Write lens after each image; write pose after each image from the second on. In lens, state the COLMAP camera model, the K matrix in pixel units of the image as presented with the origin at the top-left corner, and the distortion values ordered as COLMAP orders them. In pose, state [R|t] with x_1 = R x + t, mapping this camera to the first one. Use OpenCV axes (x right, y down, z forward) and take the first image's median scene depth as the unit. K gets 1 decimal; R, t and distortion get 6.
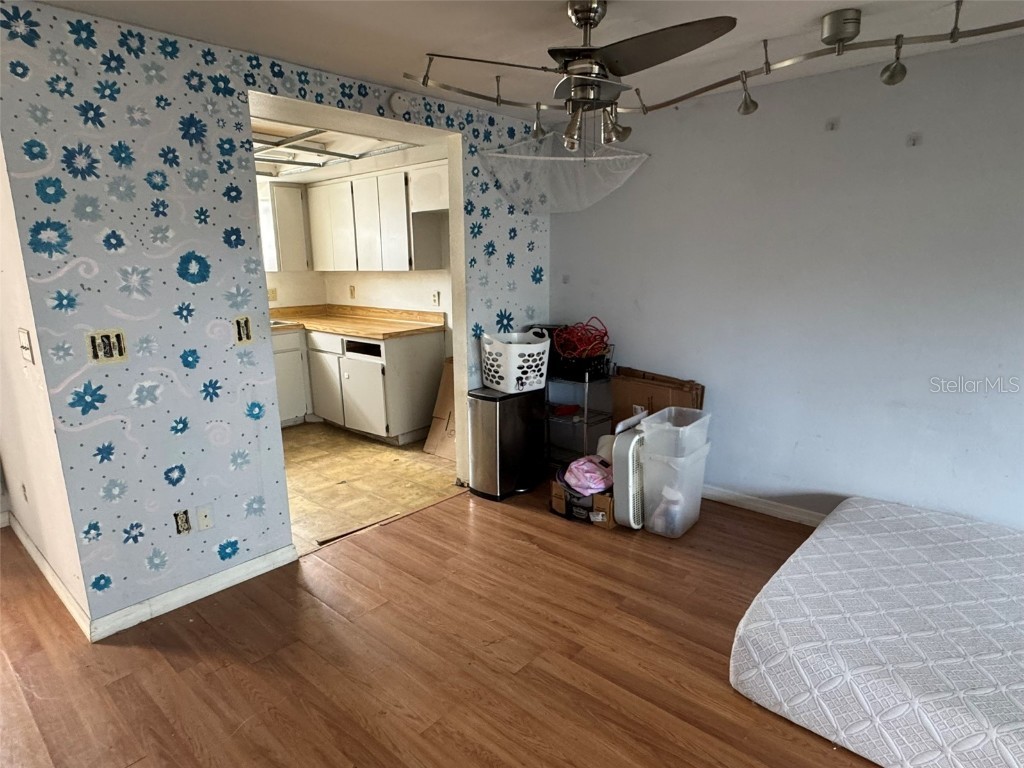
lens RADIAL K [[587.7, 0, 515.7], [0, 587.7, 383.8], [0, 0, 1]] dist [-0.002052, -0.003097]
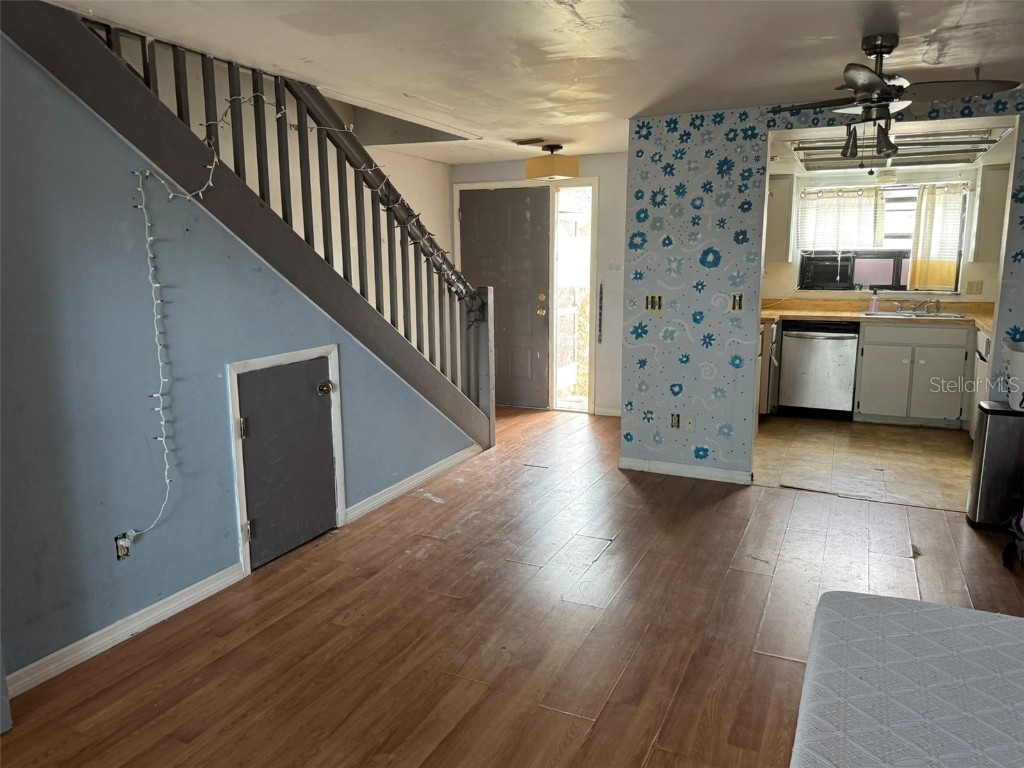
lens RADIAL K [[713.3, 0, 512.8], [0, 713.3, 391.1], [0, 0, 1]] dist [-0.033671, -0.016530]
pose [[0.287257, 0.180119, -0.940766, 1.116641], [-0.189999, 0.973359, 0.128344, -0.001272], [0.938820, 0.141877, 0.313827, -0.006368]]
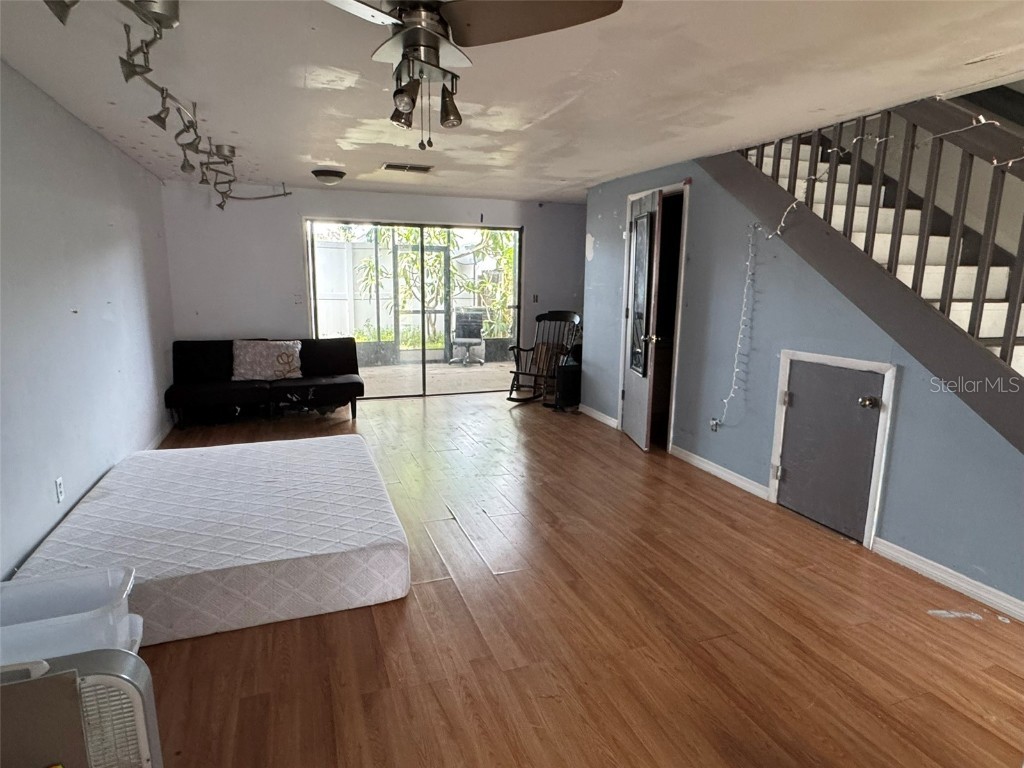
lens RADIAL K [[587.7, 0, 516.1], [0, 587.7, 386.3], [0, 0, 1]] dist [-0.002052, -0.003097]
pose [[-0.881664, -0.085022, 0.464154, -0.341937], [0.094405, 0.931967, 0.350035, -0.290877], [-0.462337, 0.352432, -0.813656, 1.479442]]
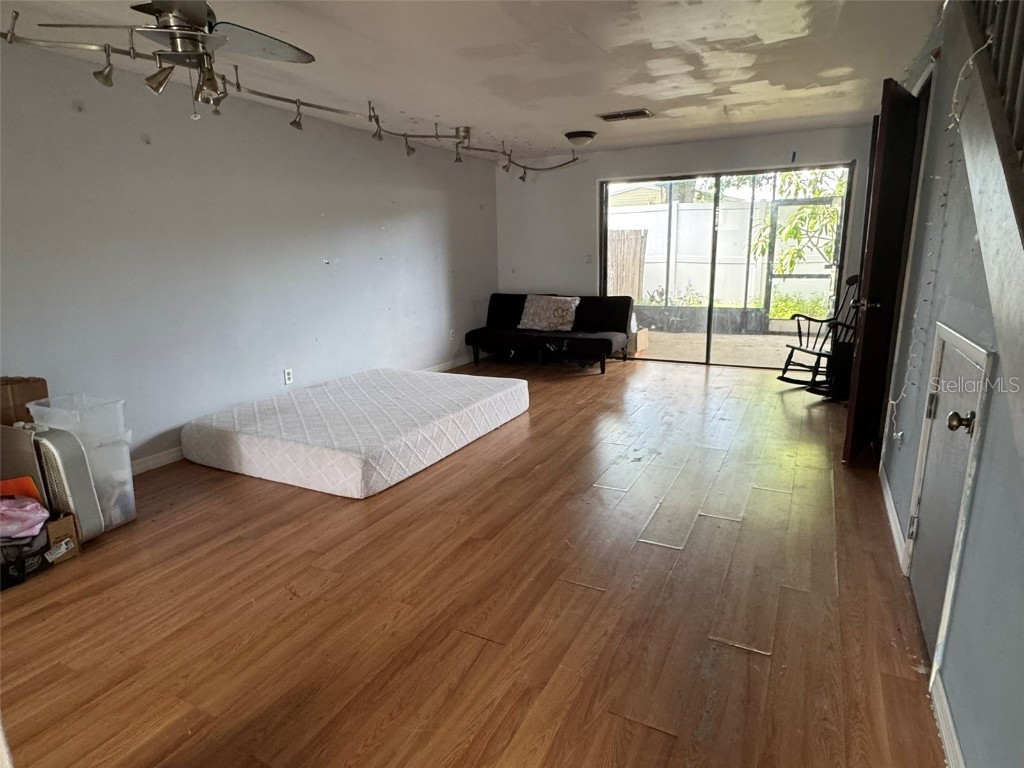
lens RADIAL K [[587.7, 0, 504.0], [0, 587.7, 386.8], [0, 0, 1]] dist [-0.002052, -0.003097]
pose [[-0.236078, -0.206333, 0.949576, -0.938710], [0.221226, 0.940124, 0.259279, -0.067270], [-0.946217, 0.271280, -0.176296, 0.696256]]
